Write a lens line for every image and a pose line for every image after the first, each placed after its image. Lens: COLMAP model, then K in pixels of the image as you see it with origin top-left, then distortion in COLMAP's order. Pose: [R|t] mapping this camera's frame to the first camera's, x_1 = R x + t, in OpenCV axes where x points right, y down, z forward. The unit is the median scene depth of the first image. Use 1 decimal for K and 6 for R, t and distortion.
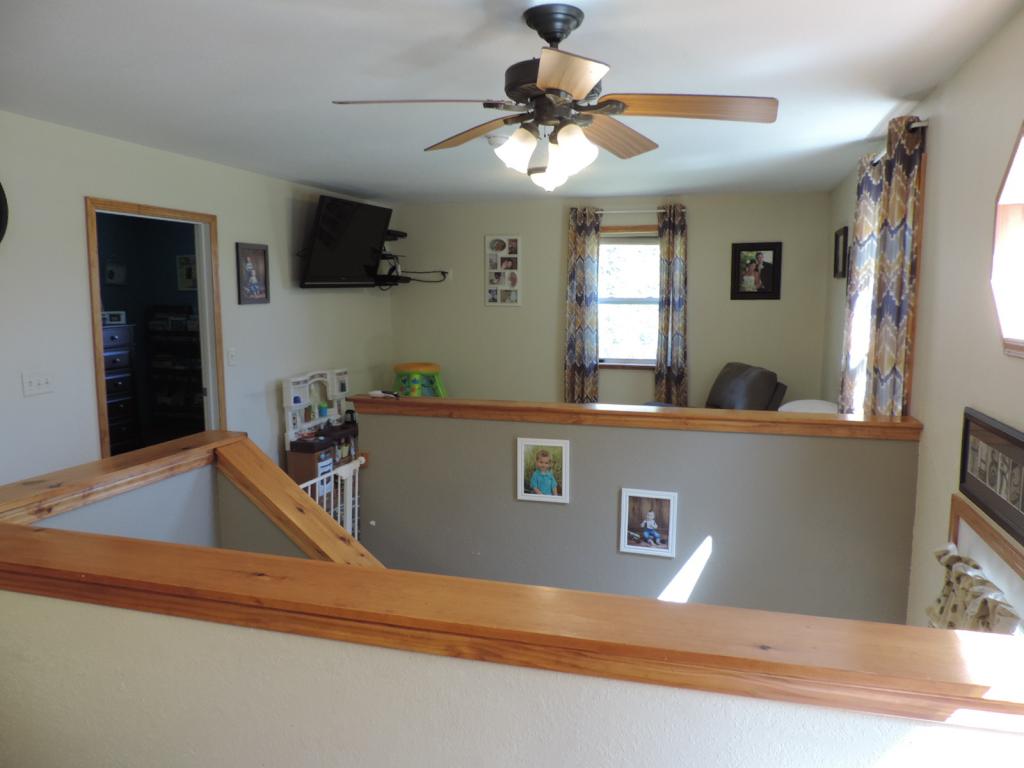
lens RADIAL K [[738.6, 0, 512.7], [0, 738.6, 384.1], [0, 0, 1]] dist [-0.008931, -0.000510]
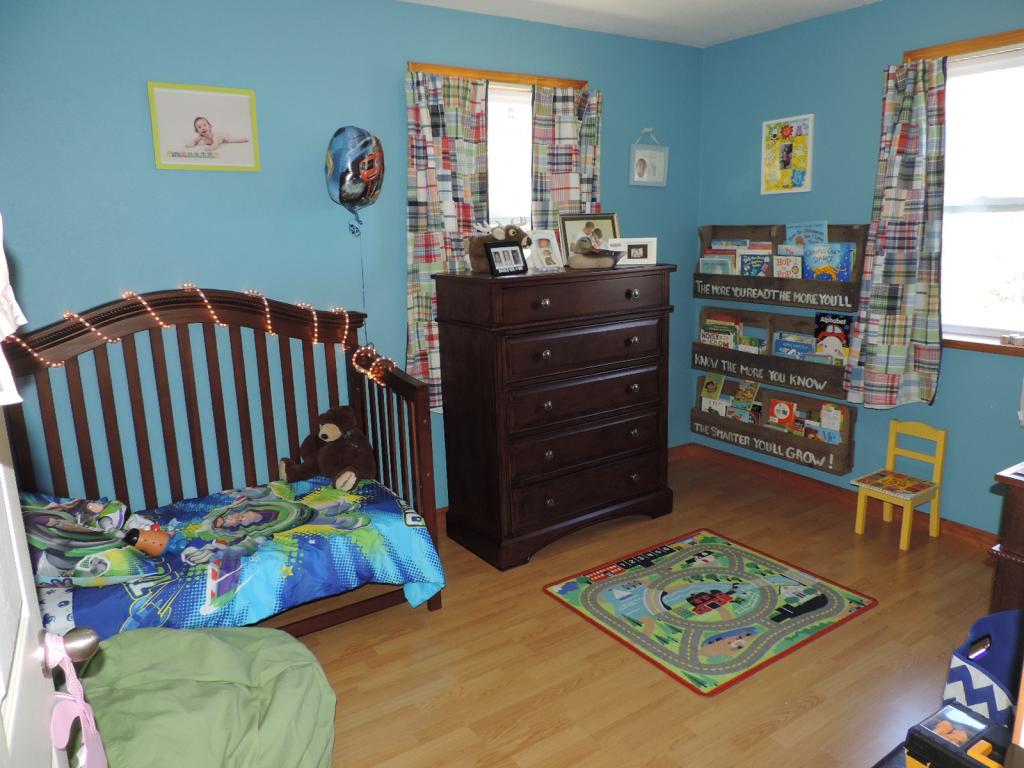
lens RADIAL K [[738.6, 0, 511.5], [0, 738.6, 386.0], [0, 0, 1]] dist [-0.008931, -0.000510]
pose [[0.767838, 0.119934, -0.629318, -0.280345], [-0.053718, 0.990914, 0.123305, -0.056412], [0.638388, -0.060872, 0.767304, 0.555684]]
